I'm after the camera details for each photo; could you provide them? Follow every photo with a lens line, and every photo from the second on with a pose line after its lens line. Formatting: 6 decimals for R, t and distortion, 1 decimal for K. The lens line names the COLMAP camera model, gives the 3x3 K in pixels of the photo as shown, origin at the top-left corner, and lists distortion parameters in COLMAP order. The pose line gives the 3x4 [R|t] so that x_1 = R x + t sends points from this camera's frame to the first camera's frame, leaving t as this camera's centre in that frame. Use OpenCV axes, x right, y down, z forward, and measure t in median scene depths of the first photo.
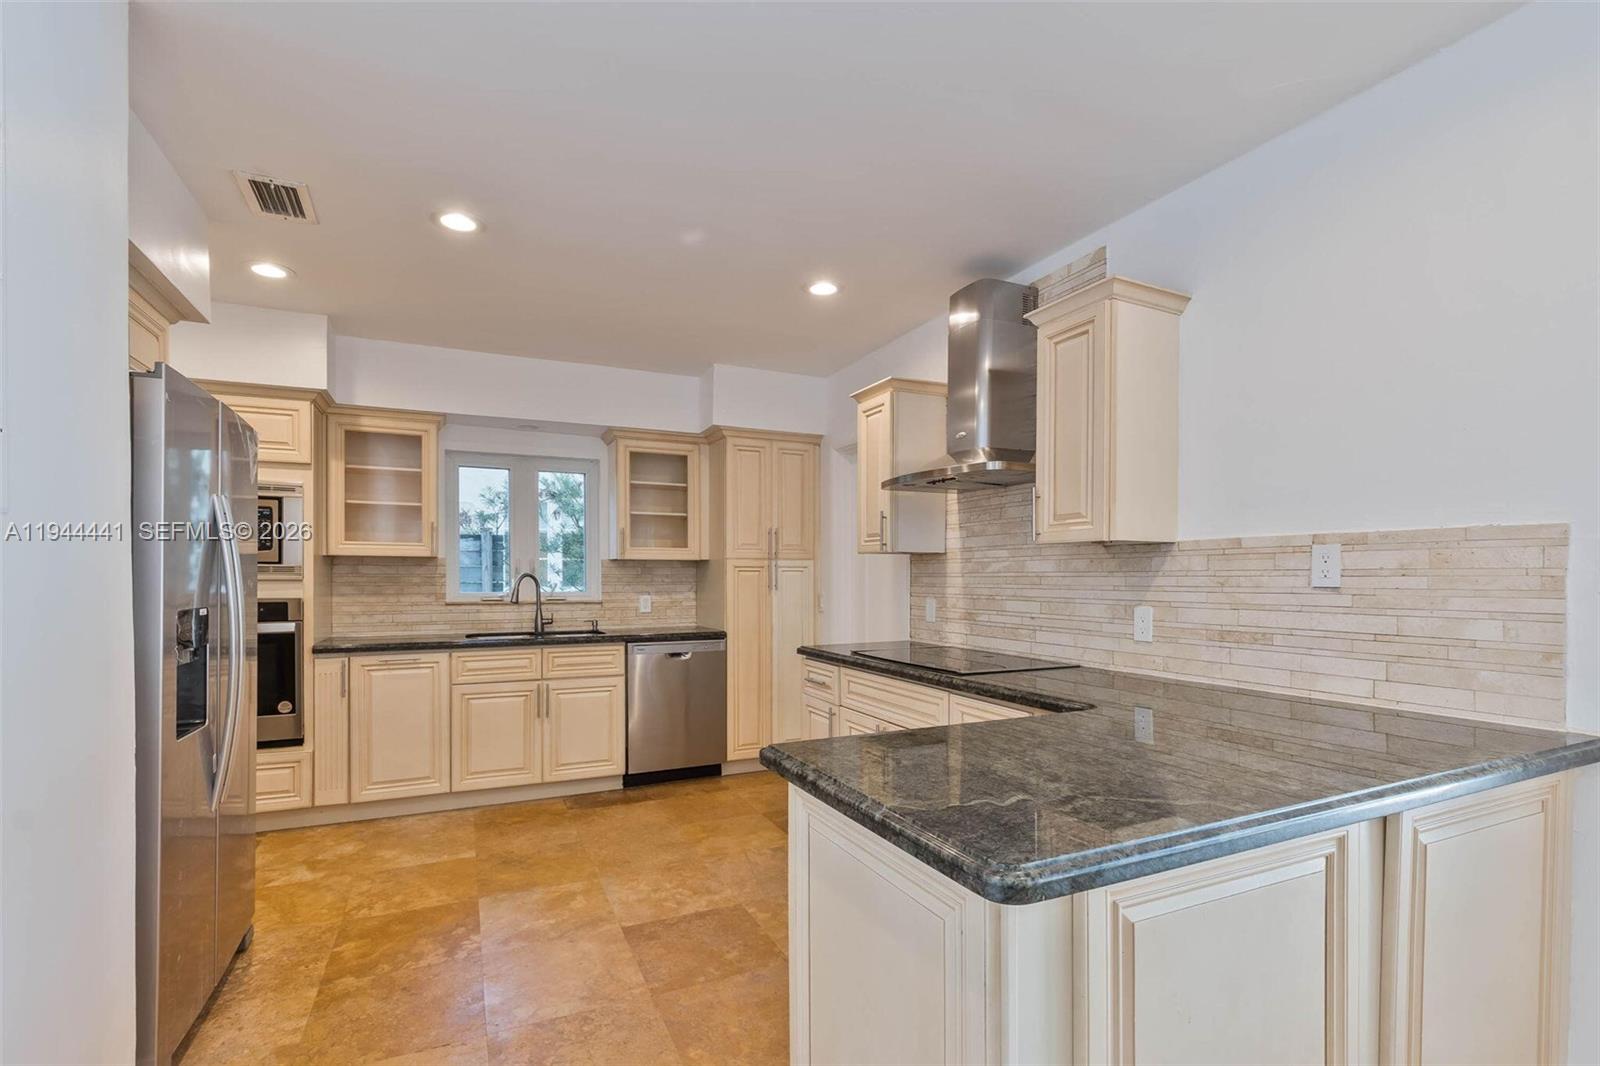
lens RADIAL K [[716.8, 0, 784.9], [0, 716.8, 574.7], [0, 0, 1]] dist [-0.000007, -0.000026]
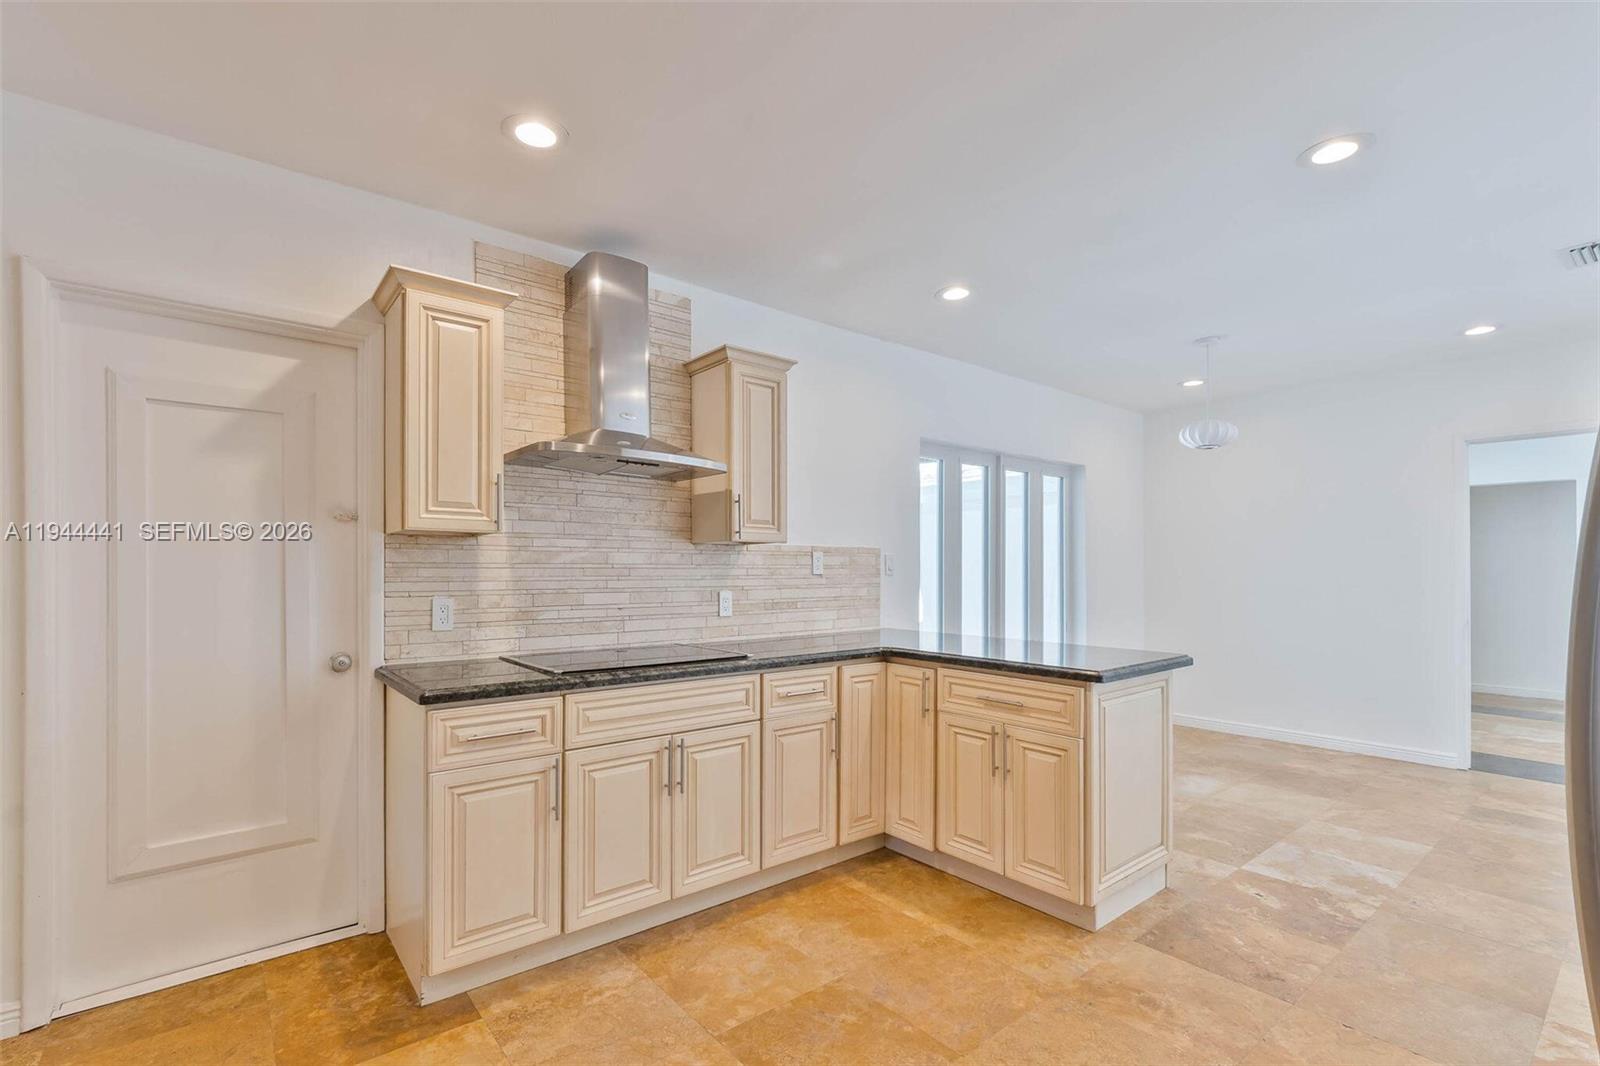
lens RADIAL K [[716.8, 0, 784.9], [0, 716.8, 574.7], [0, 0, 1]] dist [-0.000007, -0.000026]
pose [[-0.243772, 0.002332, 0.969830, -0.823016], [0.002294, 0.999996, -0.001828, 0.016804], [-0.969830, 0.001779, -0.243776, 1.200528]]
